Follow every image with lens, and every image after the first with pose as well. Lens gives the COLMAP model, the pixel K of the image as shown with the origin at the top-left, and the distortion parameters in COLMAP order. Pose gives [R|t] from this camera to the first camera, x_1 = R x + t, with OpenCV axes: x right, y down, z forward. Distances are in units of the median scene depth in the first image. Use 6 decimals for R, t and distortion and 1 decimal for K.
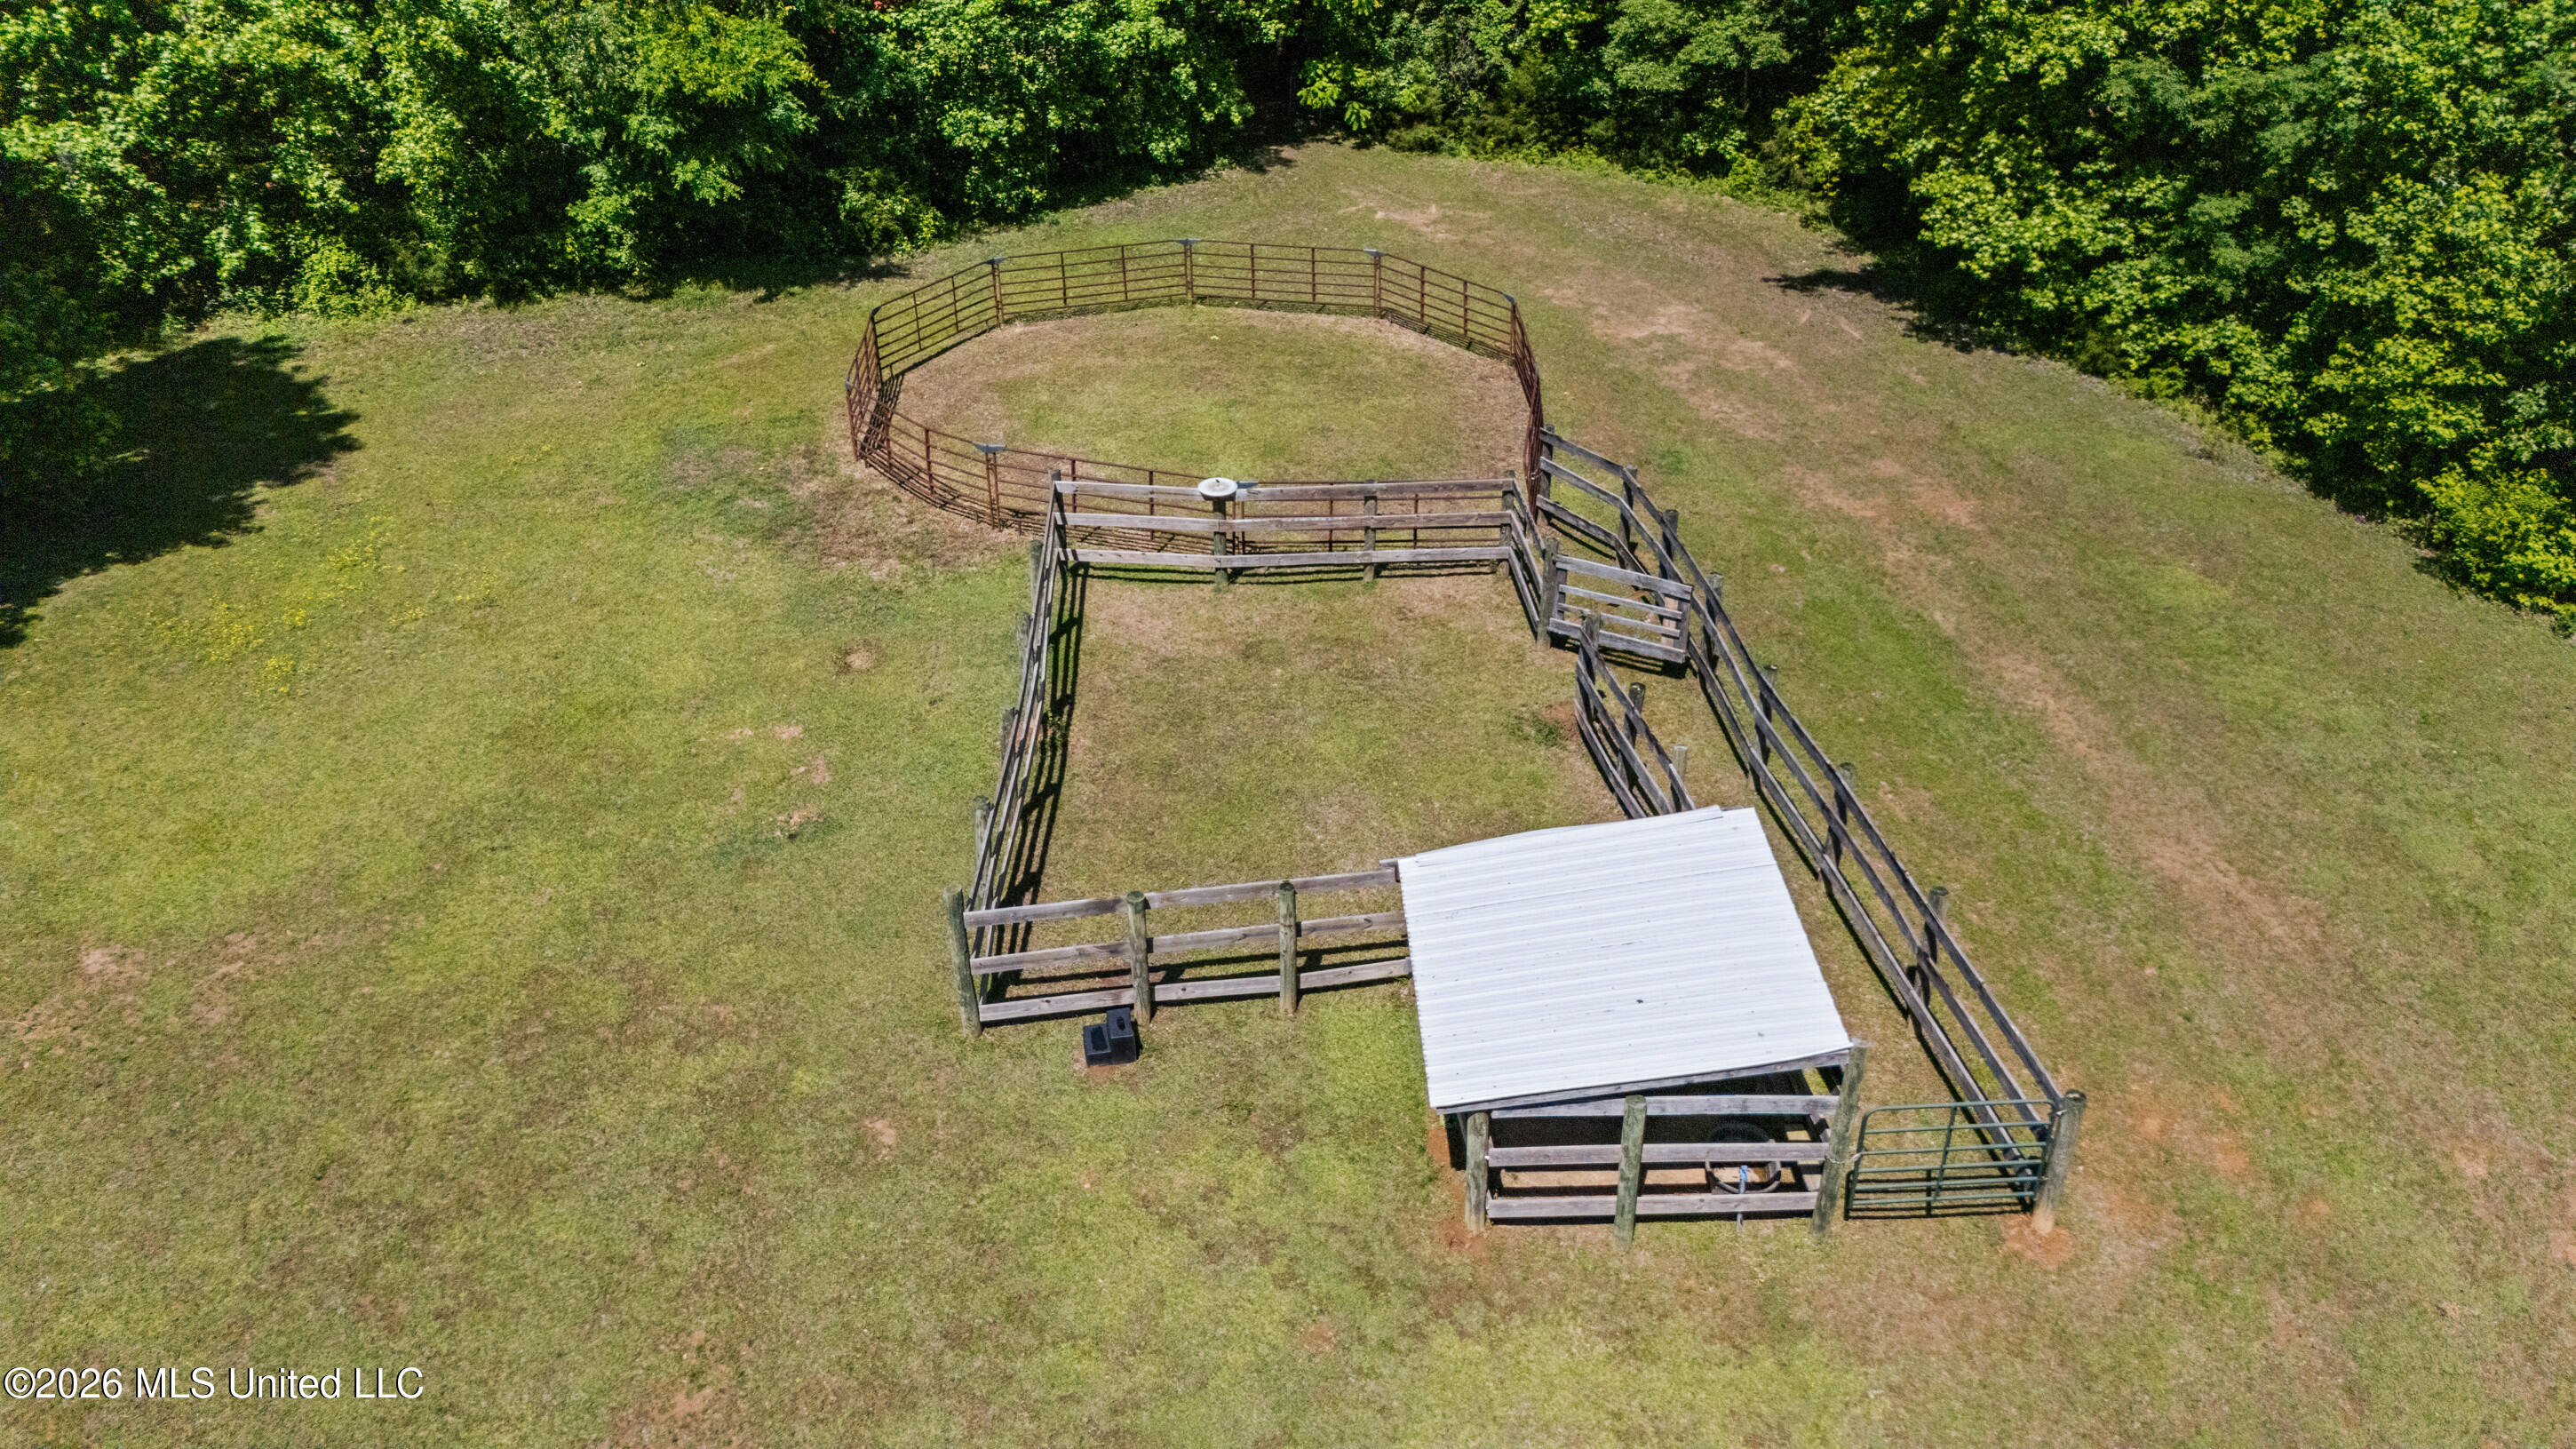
lens RADIAL K [[1895.1, 0, 1298.6], [0, 1895.1, 729.8], [0, 0, 1]] dist [0.052626, -0.019177]
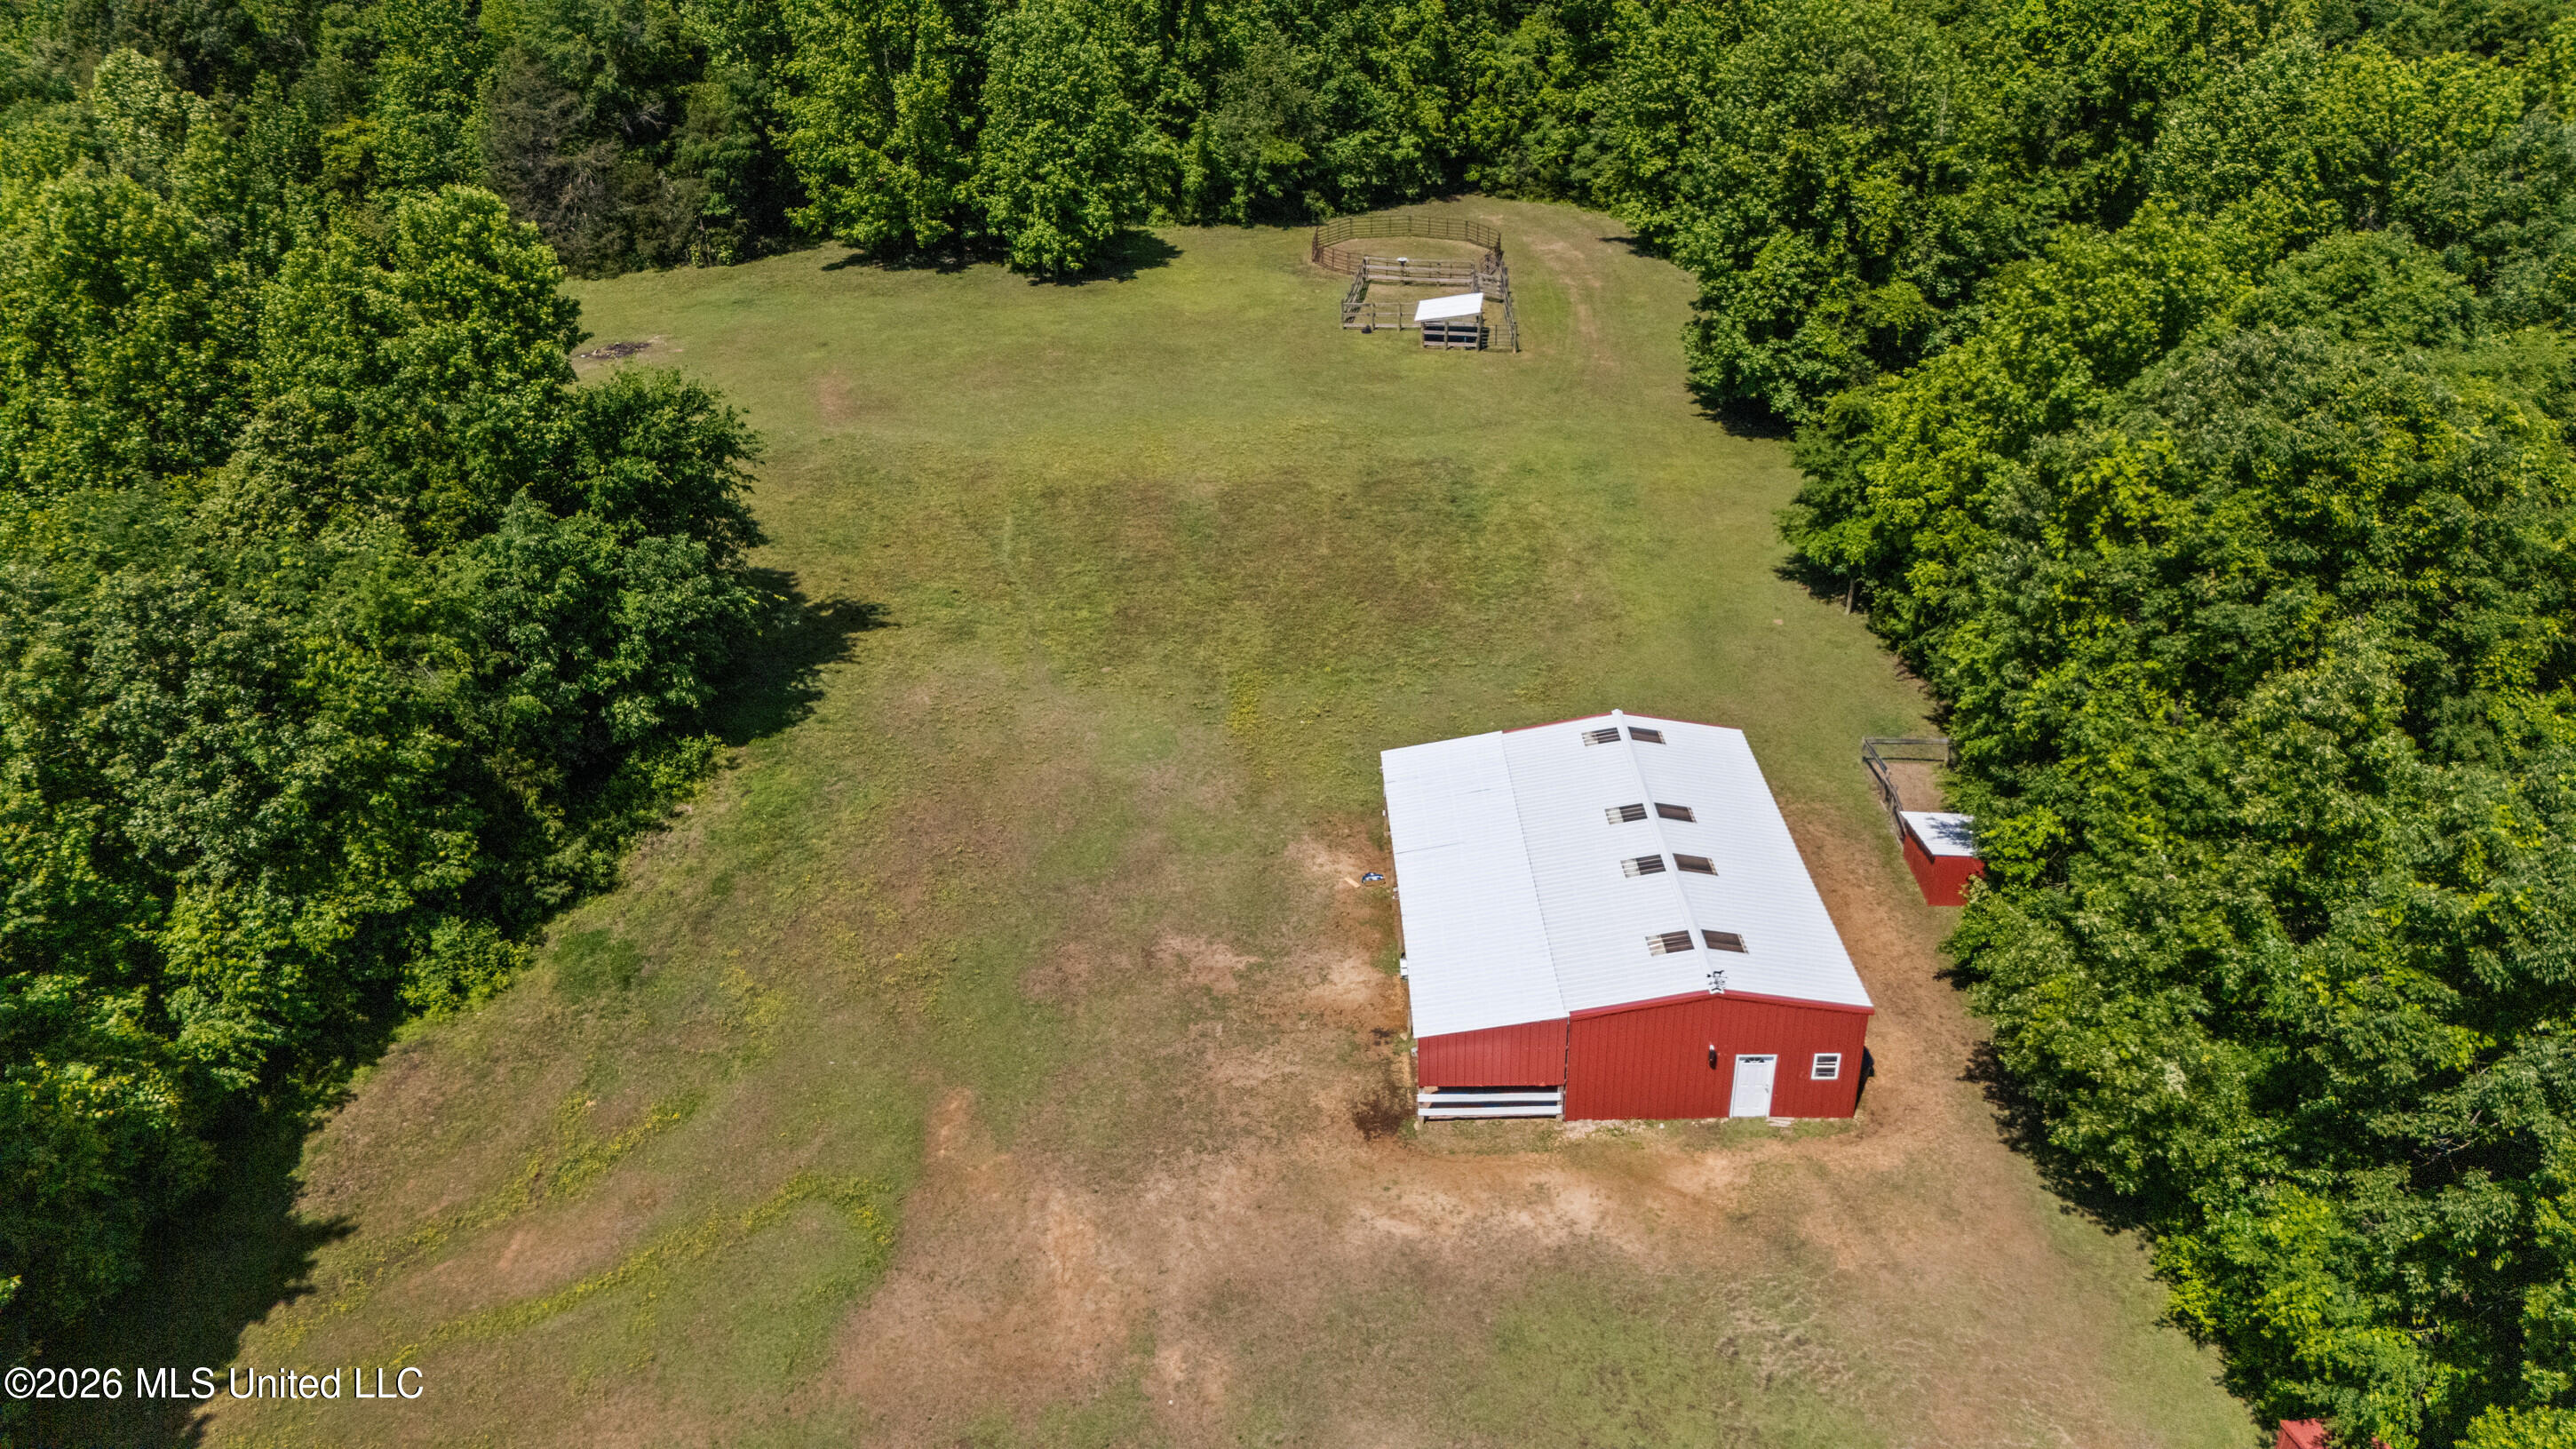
lens RADIAL K [[1895.1, 0, 1310.4], [0, 1895.1, 733.0], [0, 0, 1]] dist [0.052626, -0.019177]
pose [[0.986088, 0.082424, -0.144353, 0.318177], [-0.089583, 0.995015, -0.043808, 0.789601], [0.140022, 0.056130, 0.988556, -2.216926]]
